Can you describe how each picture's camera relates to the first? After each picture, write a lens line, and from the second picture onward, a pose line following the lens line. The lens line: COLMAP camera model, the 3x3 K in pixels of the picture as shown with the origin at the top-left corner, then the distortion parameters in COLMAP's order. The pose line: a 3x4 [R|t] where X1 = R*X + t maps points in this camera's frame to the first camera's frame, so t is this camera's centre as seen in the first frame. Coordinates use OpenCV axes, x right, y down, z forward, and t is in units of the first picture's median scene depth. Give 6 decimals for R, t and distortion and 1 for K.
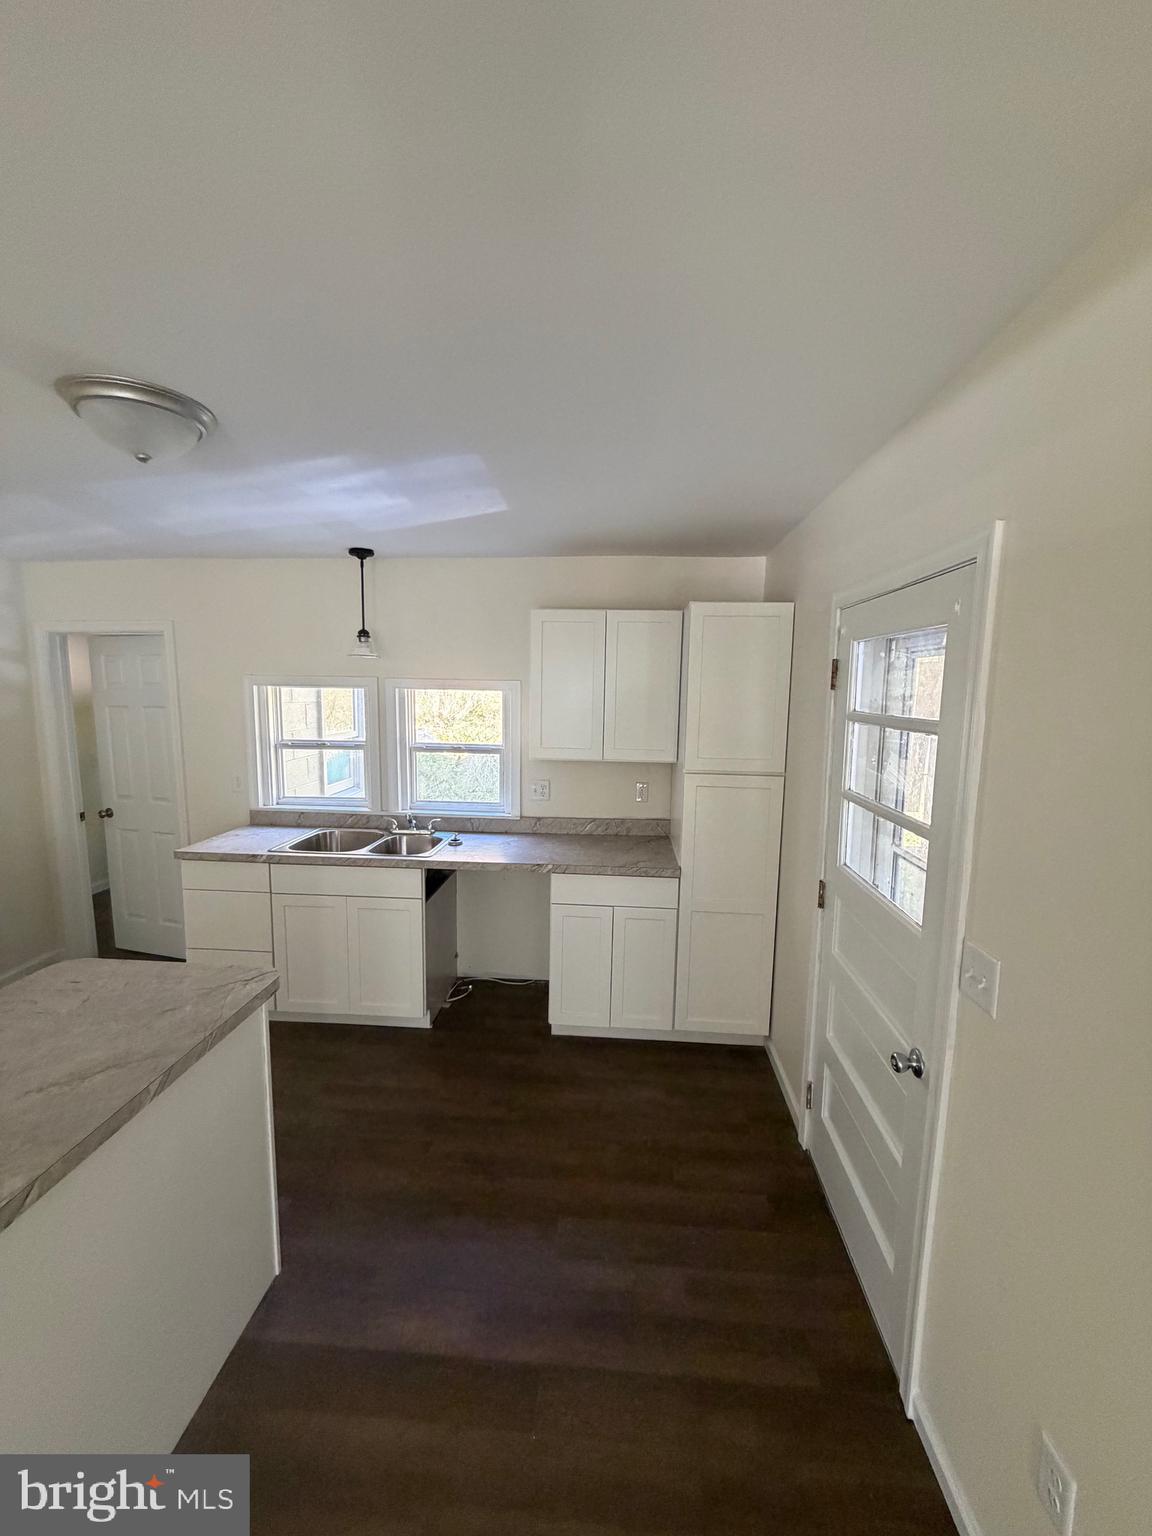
lens RADIAL K [[611.6, 0, 577.2], [0, 611.6, 764.0], [0, 0, 1]] dist [-0.000179, 0.000282]
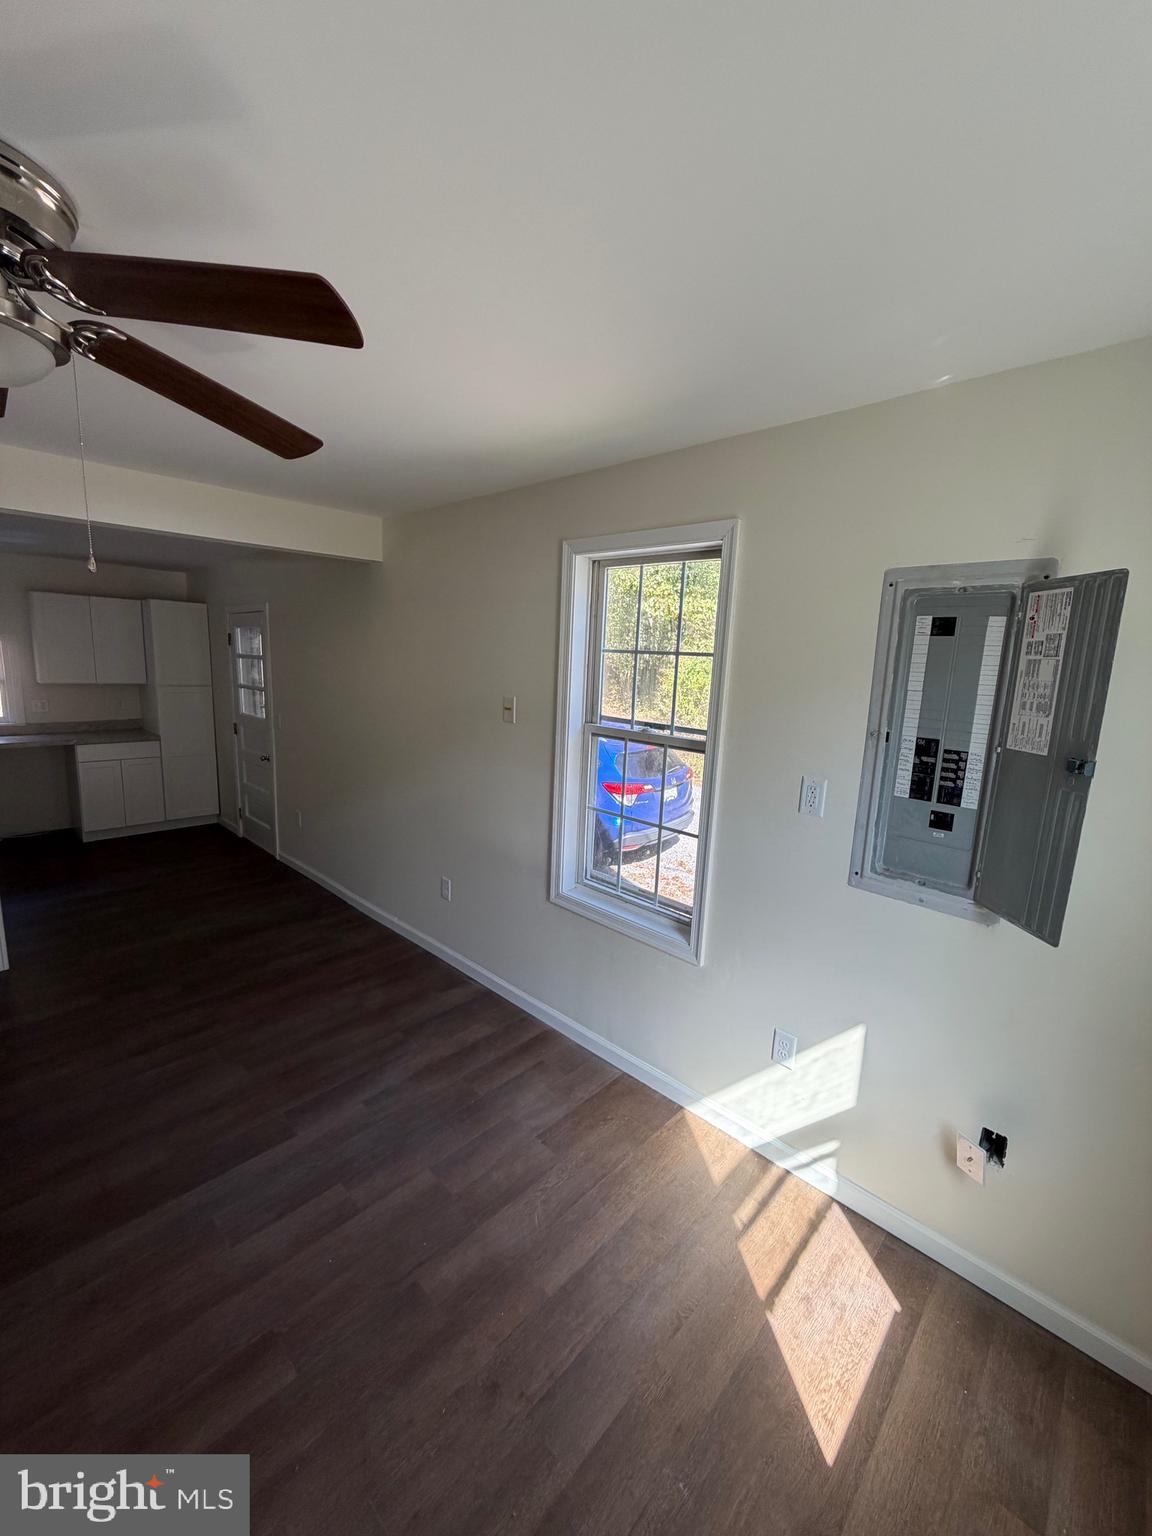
lens RADIAL K [[611.6, 0, 577.2], [0, 611.6, 764.0], [0, 0, 1]] dist [-0.000179, 0.000282]
pose [[0.633454, -0.117404, 0.764821, -0.613078], [0.069341, 0.993059, 0.095008, 0.207045], [-0.770667, -0.007150, 0.637198, -1.591276]]
